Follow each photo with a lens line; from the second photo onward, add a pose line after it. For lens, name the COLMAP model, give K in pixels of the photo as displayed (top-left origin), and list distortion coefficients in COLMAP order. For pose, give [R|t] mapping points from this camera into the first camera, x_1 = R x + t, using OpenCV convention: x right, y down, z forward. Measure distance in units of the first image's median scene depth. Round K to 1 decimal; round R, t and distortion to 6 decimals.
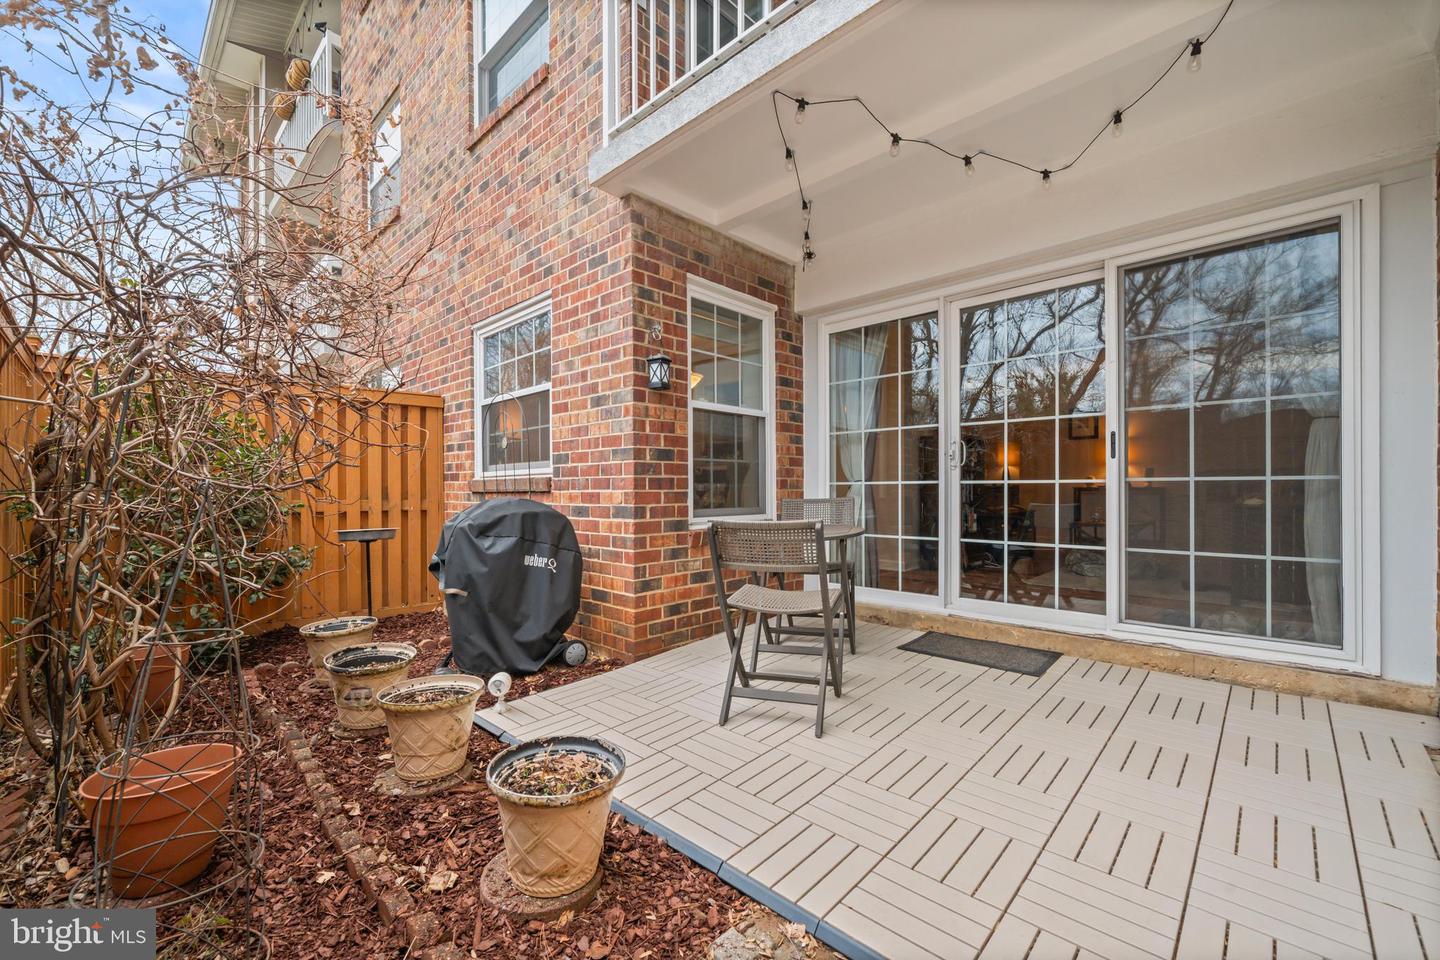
lens RADIAL K [[582.5, 0, 713.1], [0, 582.5, 484.8], [0, 0, 1]] dist [-0.000537, 0.000260]
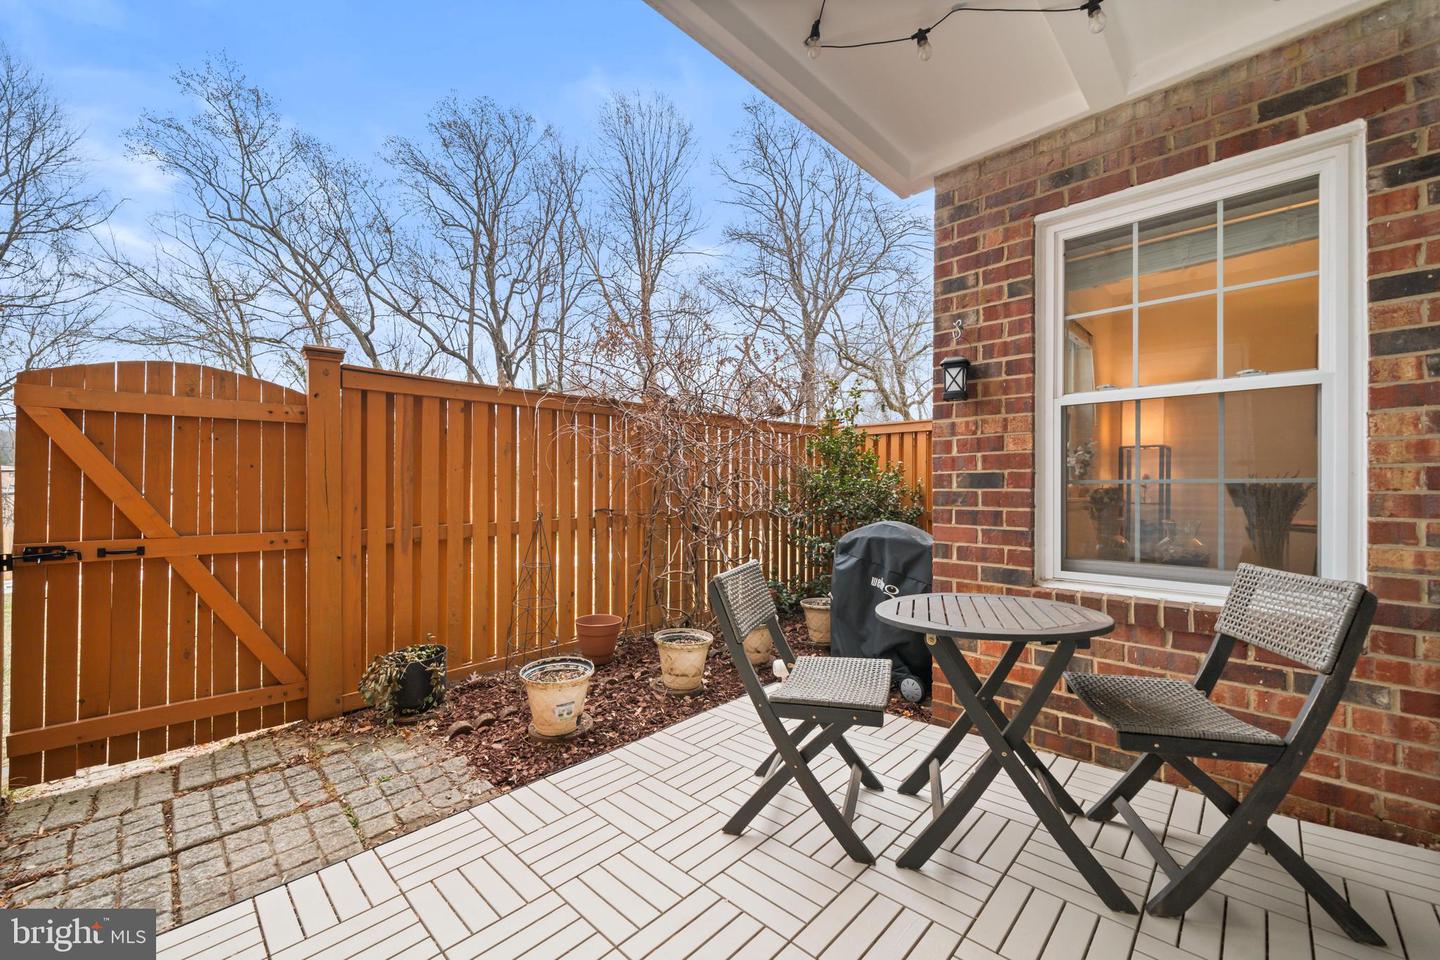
lens RADIAL K [[550.6, 0, 713.2], [0, 550.6, 483.7], [0, 0, 1]] dist [-0.001867, -0.000530]
pose [[-0.001690, -0.002406, -0.999996, 0.644560], [0.003211, 0.999992, -0.002411, -0.046667], [0.999993, -0.003216, -0.001683, 0.647403]]
